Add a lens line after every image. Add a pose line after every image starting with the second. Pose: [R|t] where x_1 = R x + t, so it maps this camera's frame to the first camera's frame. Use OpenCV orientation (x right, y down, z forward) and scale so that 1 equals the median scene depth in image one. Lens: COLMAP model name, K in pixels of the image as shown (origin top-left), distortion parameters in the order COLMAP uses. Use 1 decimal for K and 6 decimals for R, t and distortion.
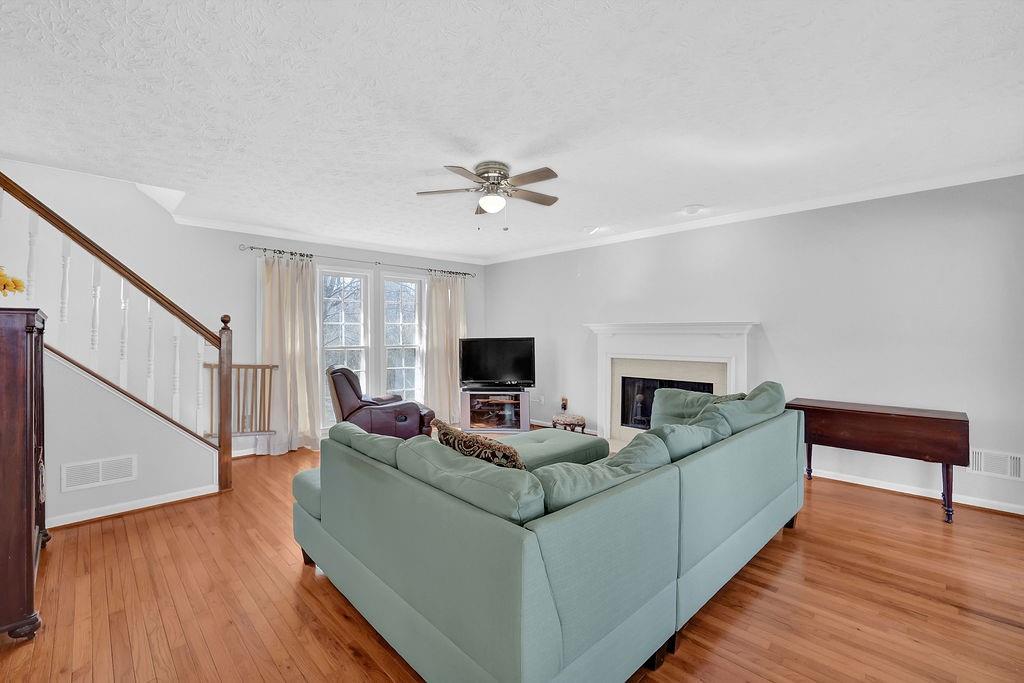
lens RADIAL K [[459.1, 0, 512.0], [0, 459.1, 341.5], [0, 0, 1]] dist [-0.003032, -0.000024]
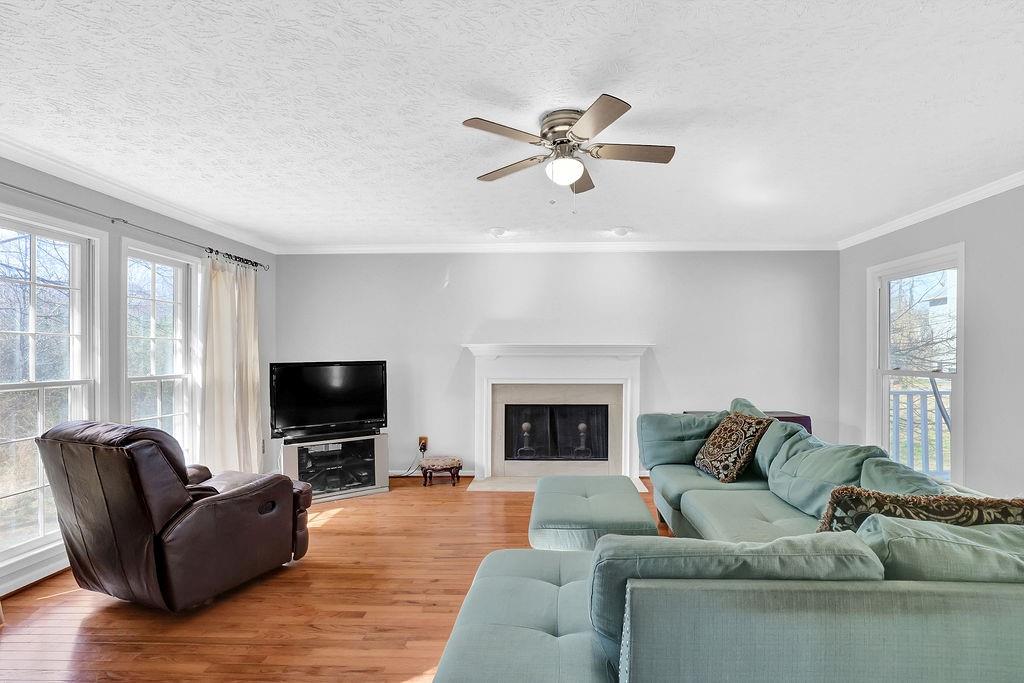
lens RADIAL K [[472.7, 0, 514.3], [0, 472.7, 360.5], [0, 0, 1]] dist [-0.001415, -0.000235]
pose [[0.716588, -0.004113, 0.697484, -0.363319], [0.012223, 0.999903, -0.006662, -0.002091], [-0.697389, 0.013299, 0.716569, 0.317723]]
